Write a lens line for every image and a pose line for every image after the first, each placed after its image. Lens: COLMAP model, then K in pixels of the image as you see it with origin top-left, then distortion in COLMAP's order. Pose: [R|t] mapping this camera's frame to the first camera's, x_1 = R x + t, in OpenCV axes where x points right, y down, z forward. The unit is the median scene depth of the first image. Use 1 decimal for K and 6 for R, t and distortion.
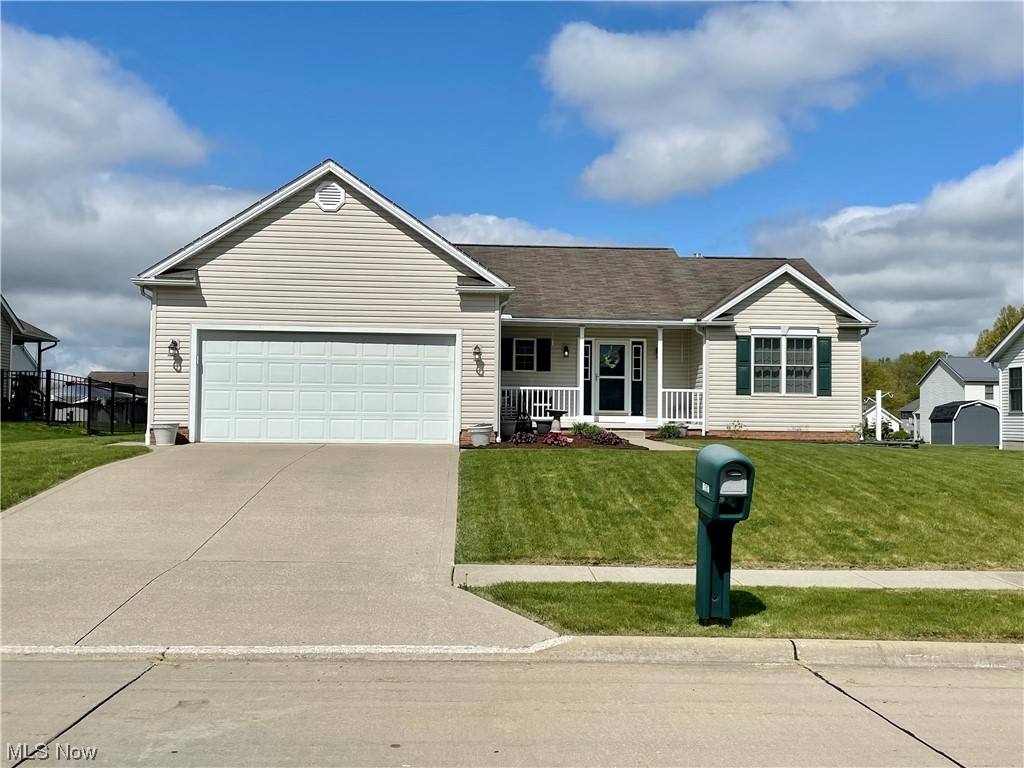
lens RADIAL K [[1014.6, 0, 508.6], [0, 1014.6, 386.6], [0, 0, 1]] dist [0.091083, 0.000000]
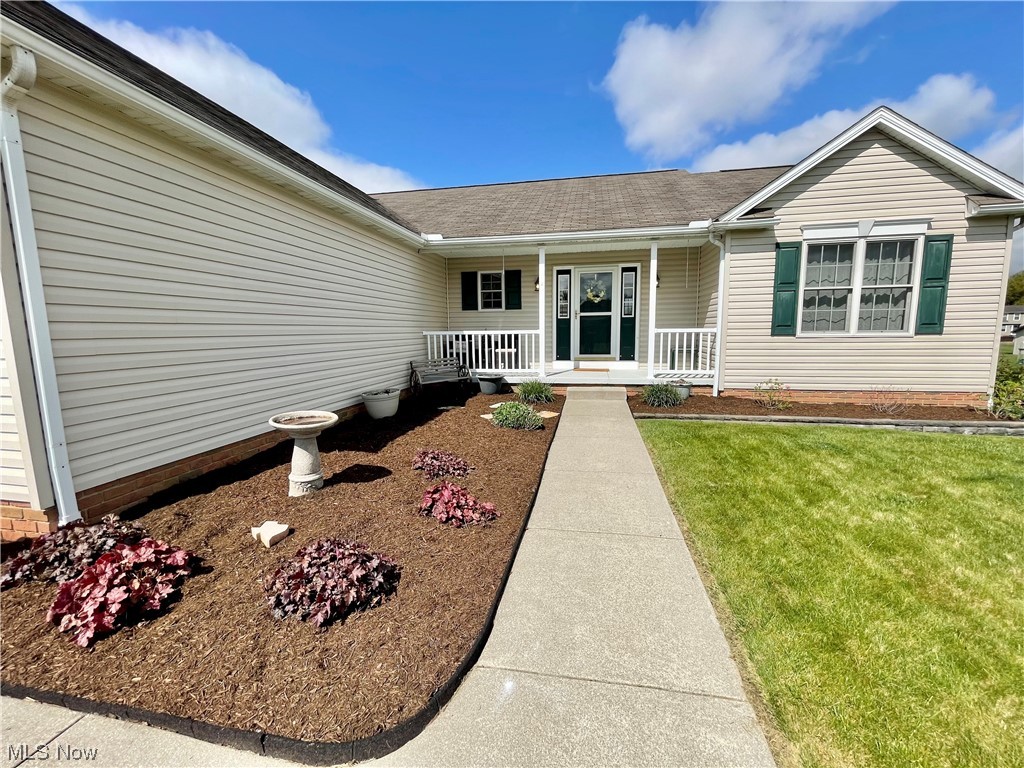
lens RADIAL K [[413.7, 0, 513.1], [0, 413.7, 381.7], [0, 0, 1]] dist [-0.003832, 0.000461]
pose [[0.968781, 0.006709, -0.247827, 0.127497], [0.032342, 0.987671, 0.153169, -0.008900], [0.245799, -0.156403, 0.956620, 0.696496]]
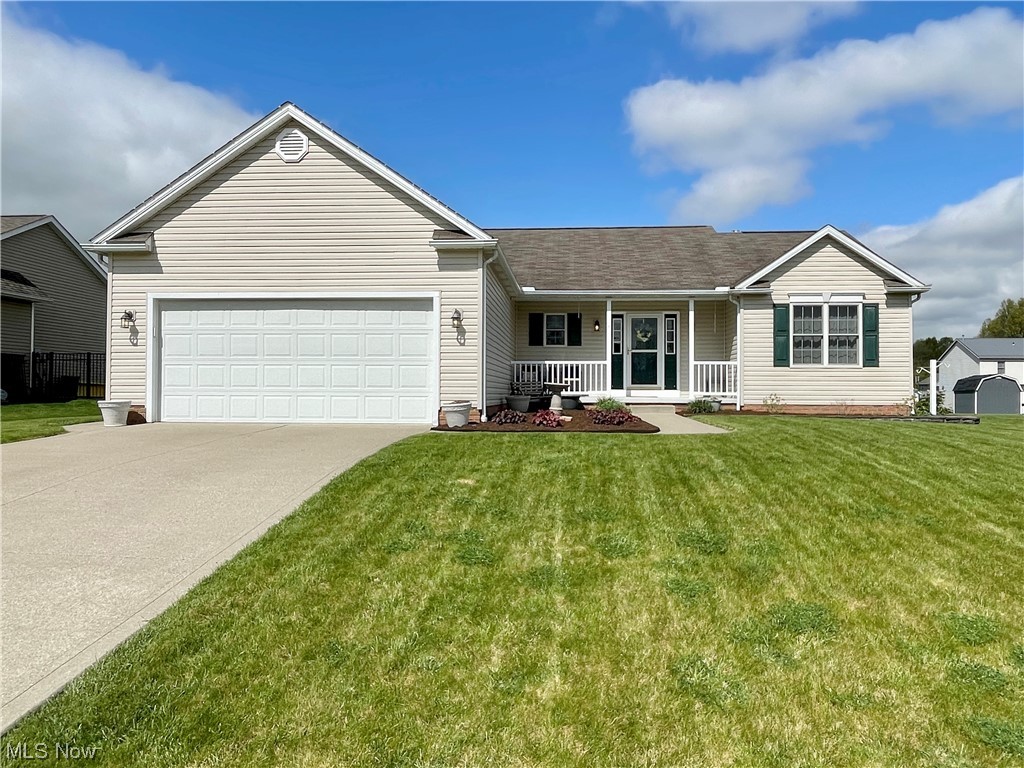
lens RADIAL K [[726.0, 0, 515.8], [0, 726.0, 384.7], [0, 0, 1]] dist [0.005260, -0.000115]
pose [[0.990909, -0.008323, -0.134276, 0.076999], [0.011019, 0.999752, 0.019342, 0.009049], [0.134082, -0.020645, 0.990755, 0.301317]]
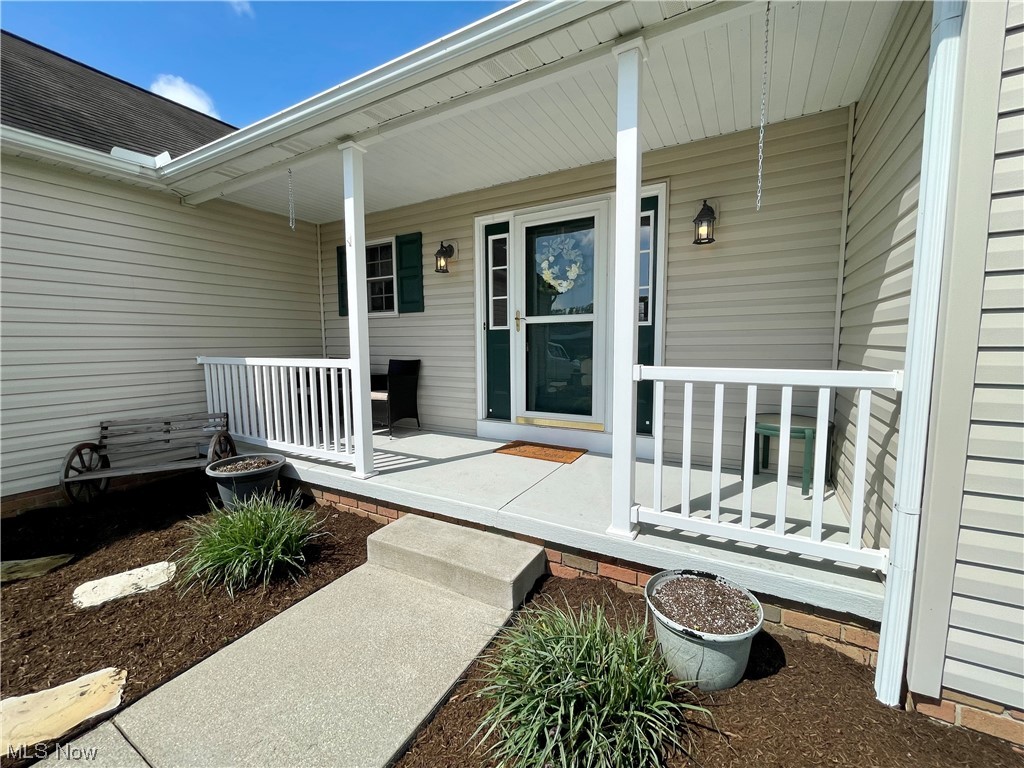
lens RADIAL K [[413.7, 0, 513.7], [0, 413.7, 382.6], [0, 0, 1]] dist [-0.003832, 0.000461]
pose [[0.837622, 0.034219, -0.545178, 0.176990], [0.037331, 0.992117, 0.119628, -0.005373], [0.544974, -0.120555, 0.829741, 0.925549]]
